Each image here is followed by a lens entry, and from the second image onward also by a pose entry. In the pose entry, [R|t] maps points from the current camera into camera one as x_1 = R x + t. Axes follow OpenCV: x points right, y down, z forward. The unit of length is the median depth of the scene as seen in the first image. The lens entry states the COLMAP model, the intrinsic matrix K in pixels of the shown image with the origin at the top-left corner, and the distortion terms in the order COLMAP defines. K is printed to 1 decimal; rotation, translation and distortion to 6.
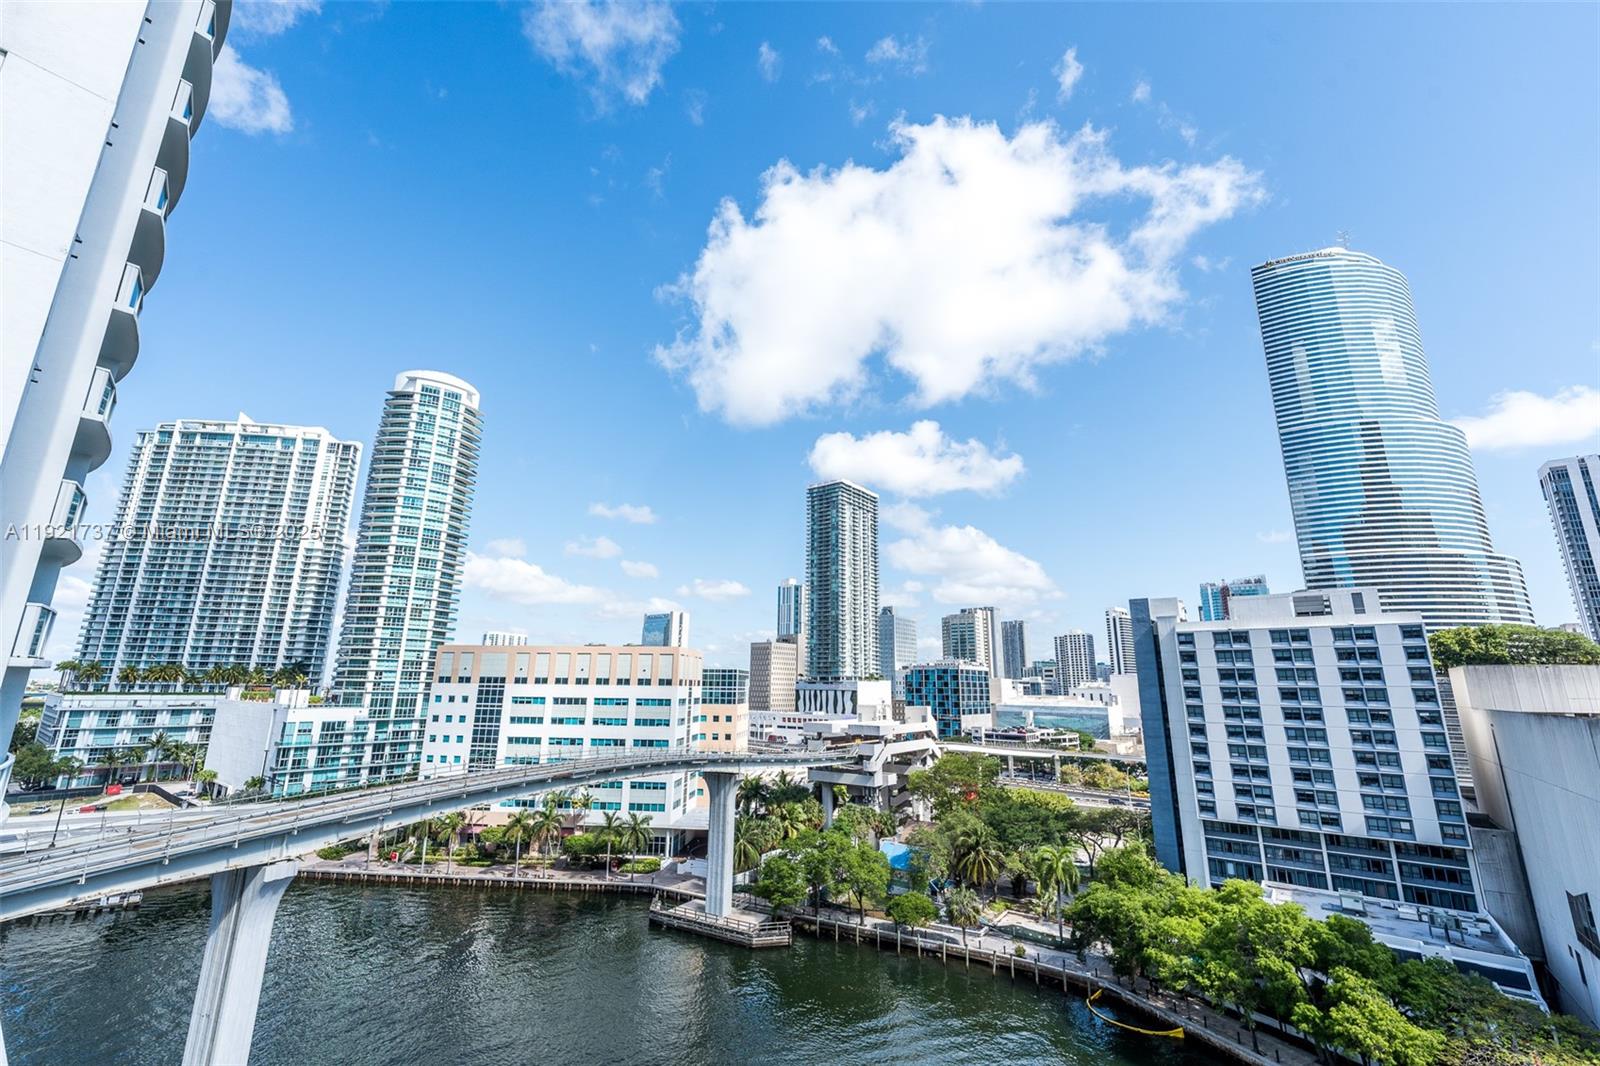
lens RADIAL K [[639.4, 0, 798.3], [0, 639.4, 537.6], [0, 0, 1]] dist [-0.002592, -0.000603]
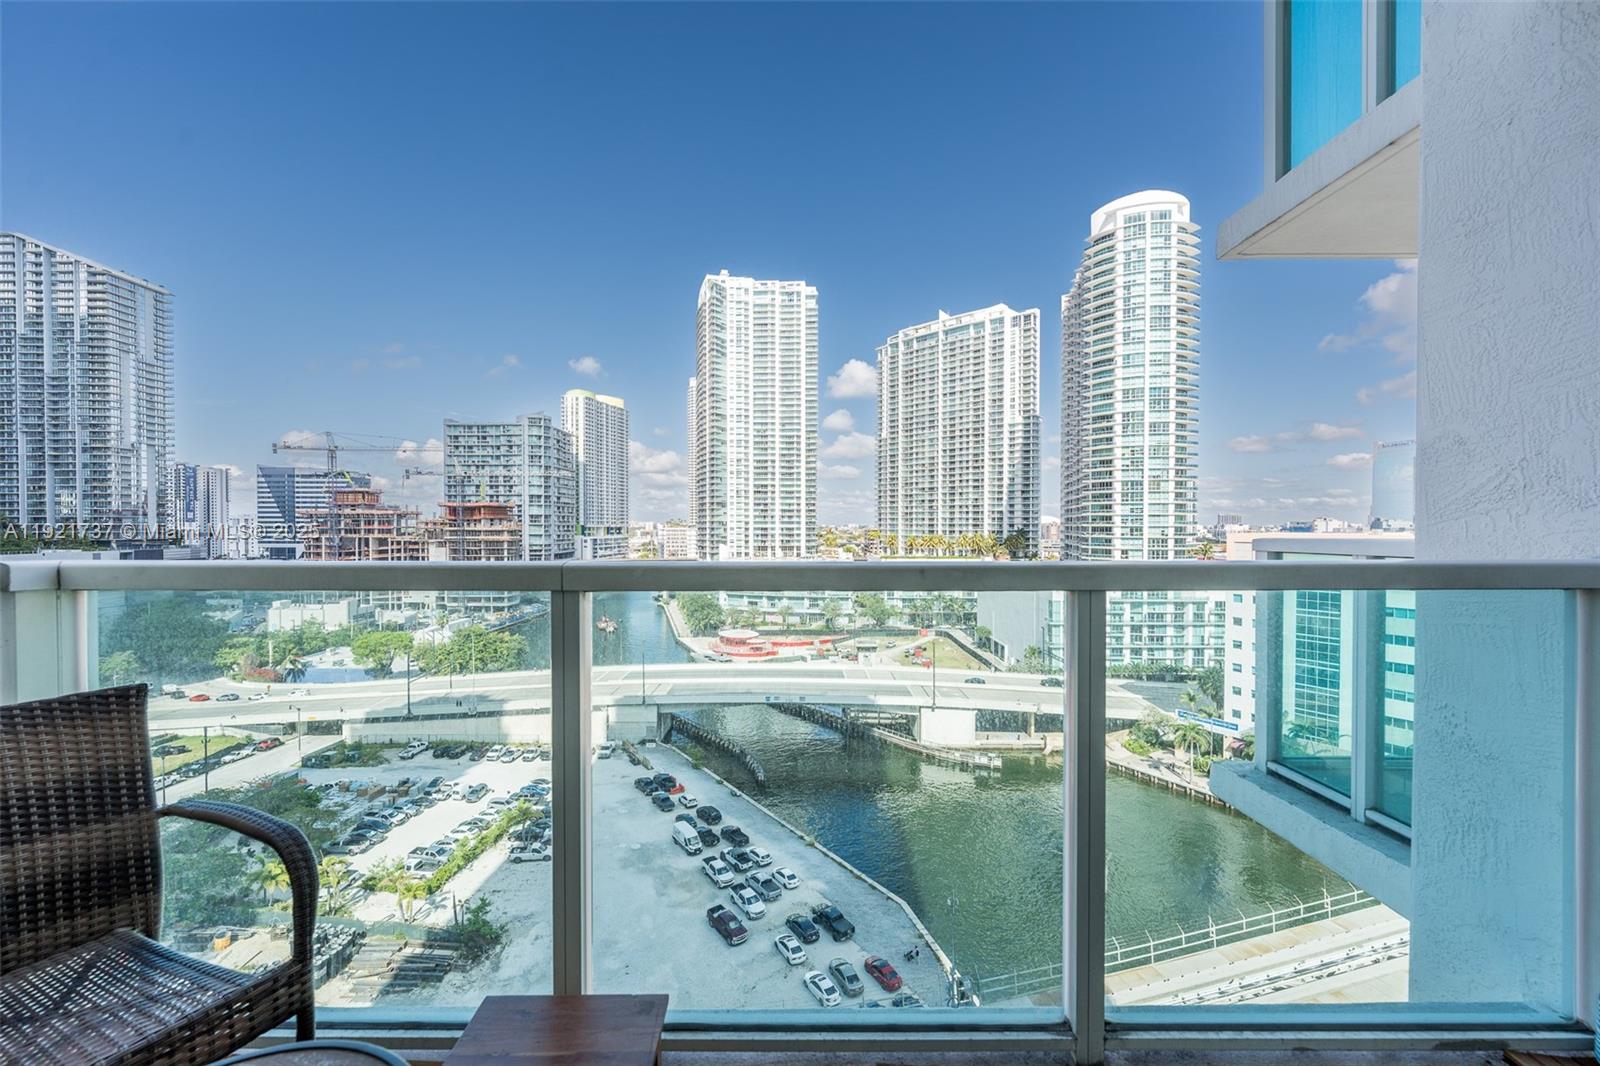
lens RADIAL K [[639.4, 0, 798.3], [0, 639.4, 537.6], [0, 0, 1]] dist [-0.002592, -0.000603]
pose [[0.608673, 0.006362, -0.793396, -0.171599], [0.189025, 0.970012, 0.152794, -0.036011], [0.770576, -0.242973, 0.589218, 0.068500]]
